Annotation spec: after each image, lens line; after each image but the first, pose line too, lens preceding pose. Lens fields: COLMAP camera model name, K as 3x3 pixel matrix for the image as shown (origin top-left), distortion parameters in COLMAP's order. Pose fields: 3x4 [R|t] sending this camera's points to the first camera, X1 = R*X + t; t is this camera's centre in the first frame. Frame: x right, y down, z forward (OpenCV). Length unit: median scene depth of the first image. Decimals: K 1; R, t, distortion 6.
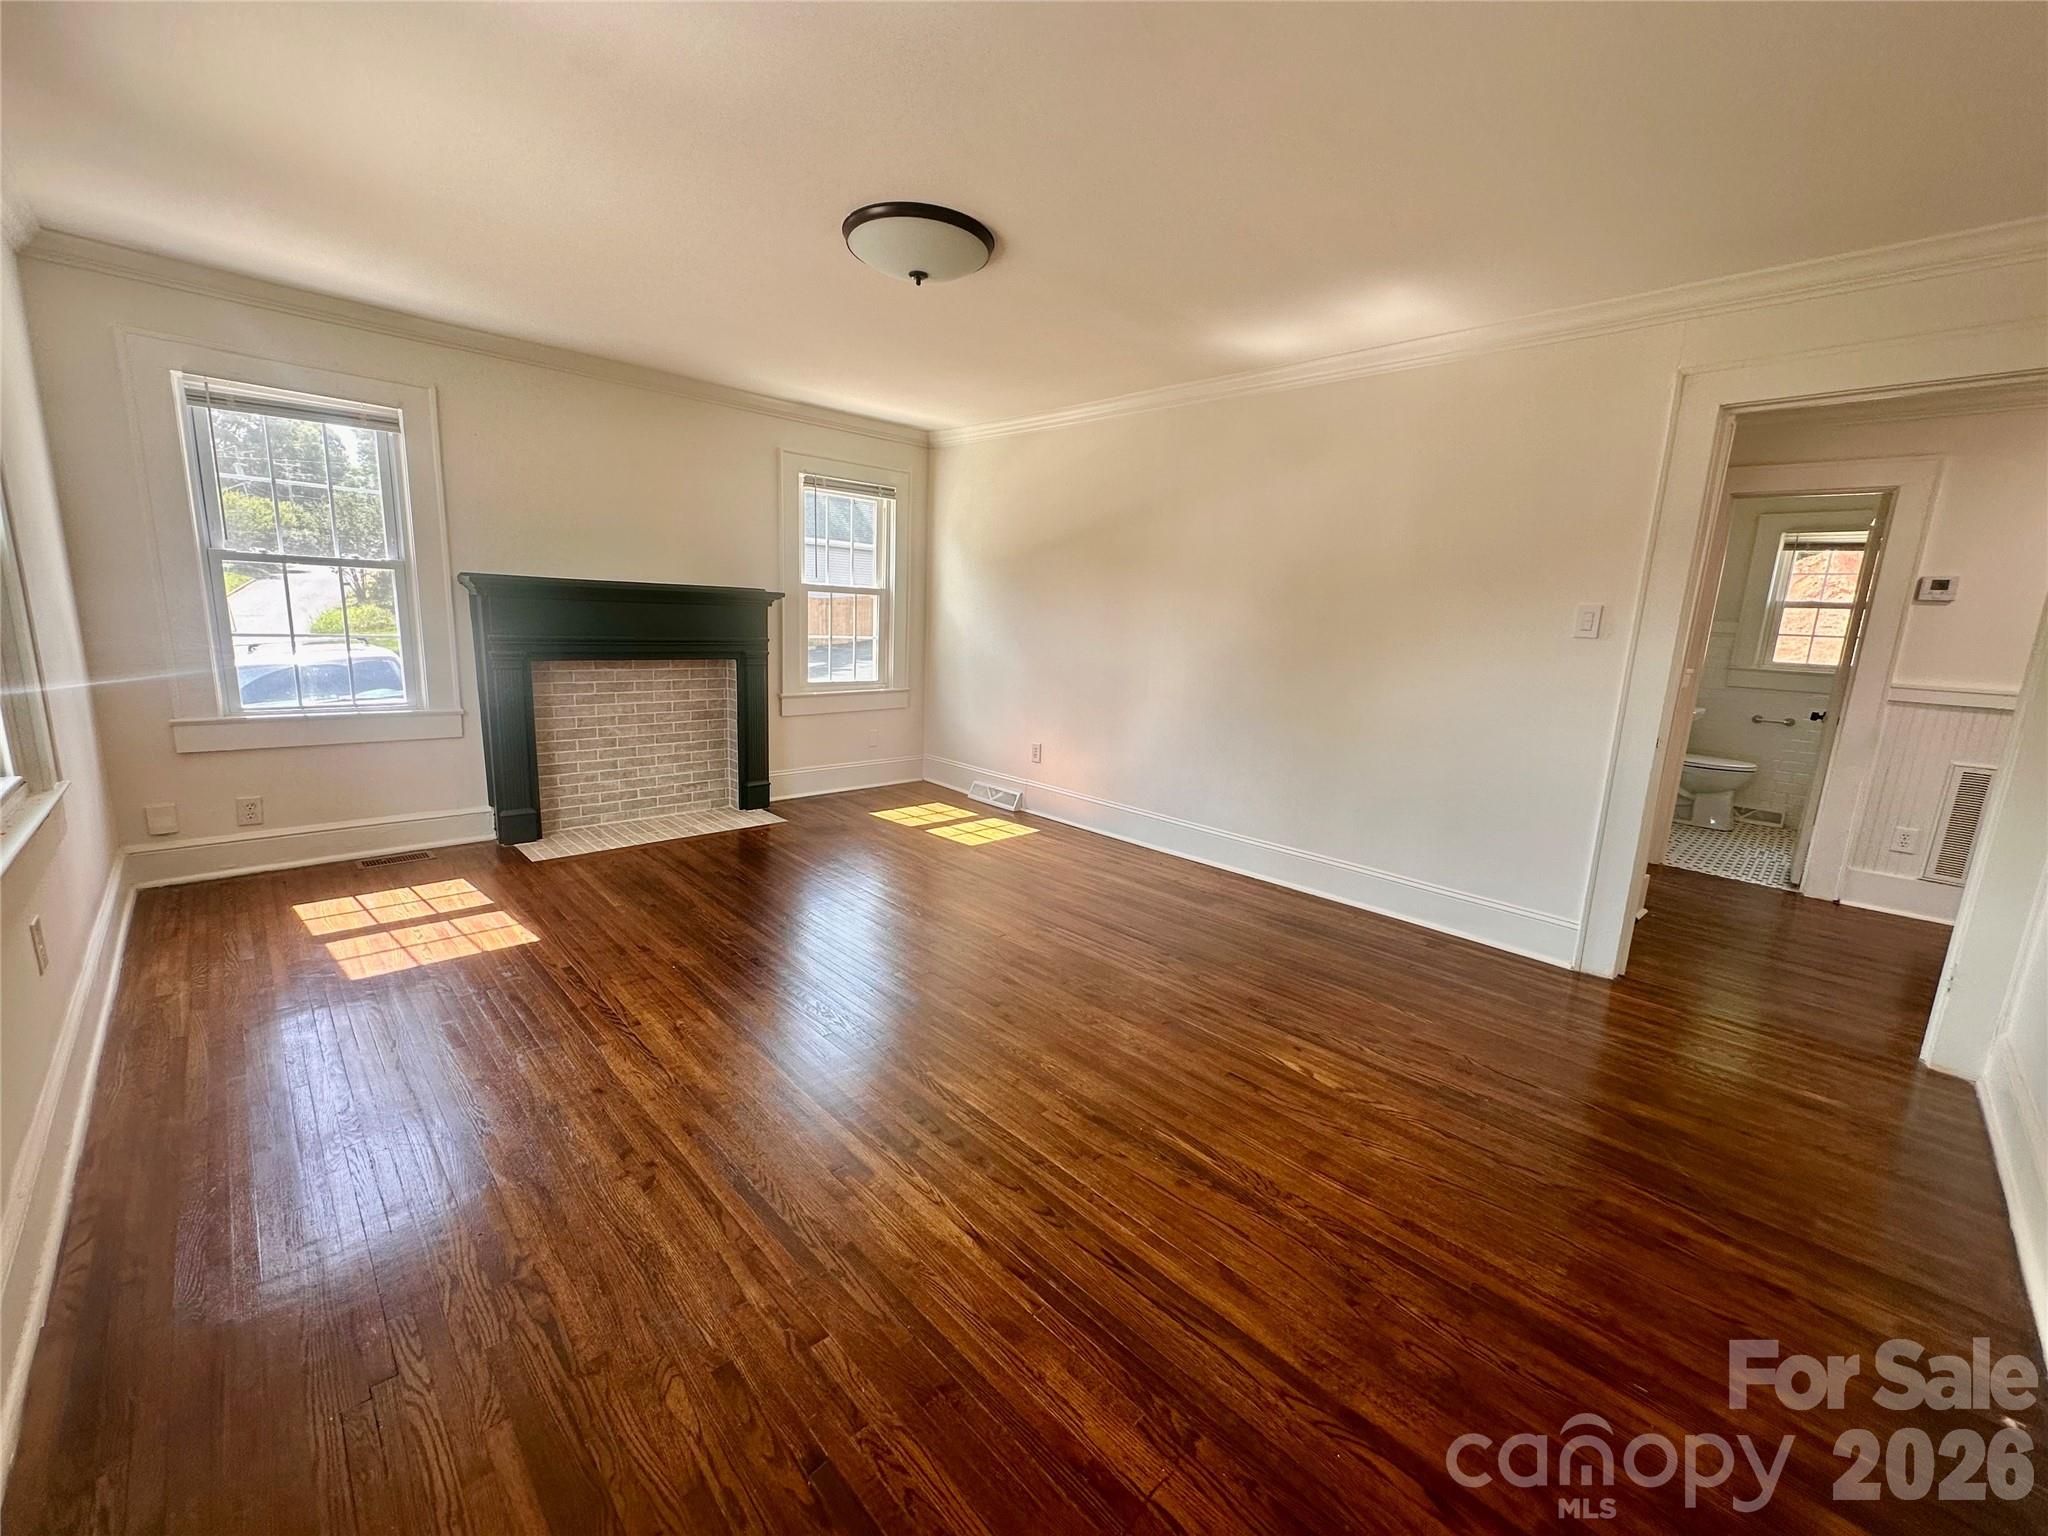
lens RADIAL K [[814.6, 0, 1022.2], [0, 814.6, 773.9], [0, 0, 1]] dist [0.000673, -0.000181]
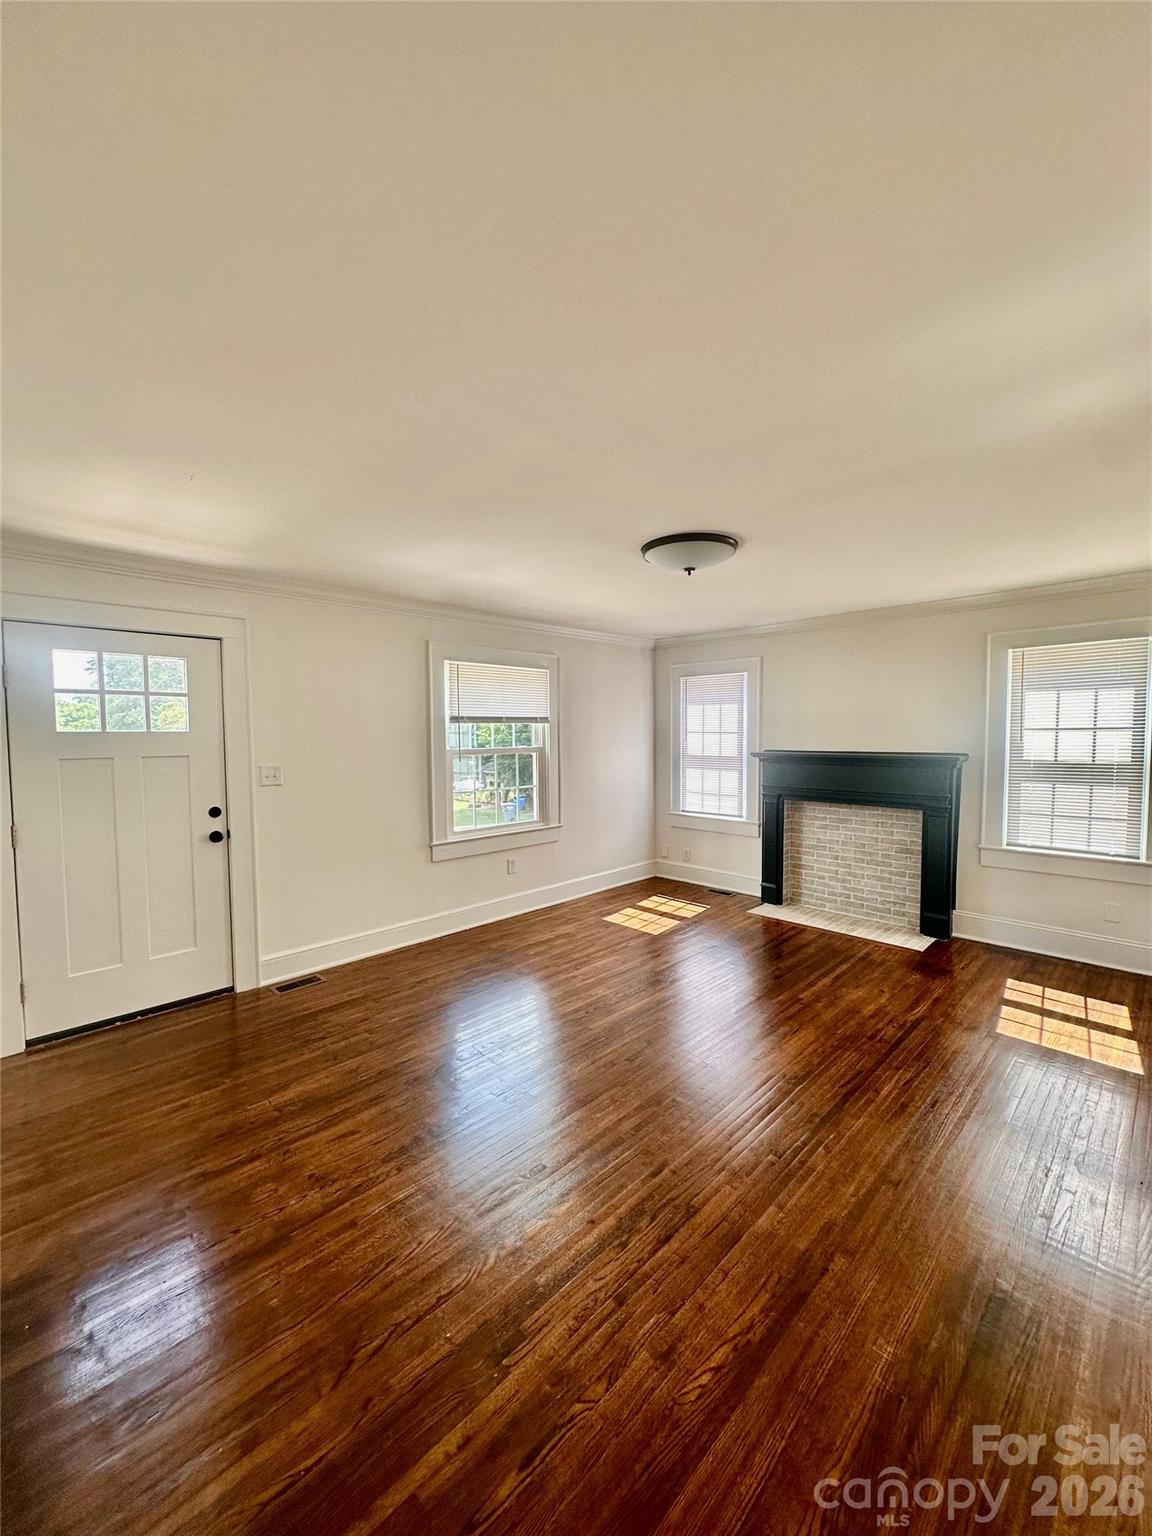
lens RADIAL K [[611.0, 0, 575.1], [0, 611.0, 762.9], [0, 0, 1]] dist [0.000673, -0.000181]
pose [[0.012034, 0.003065, -0.999923, 0.630125], [-0.185856, 0.982577, 0.000775, -0.124599], [0.982503, 0.185833, 0.012394, 0.500117]]
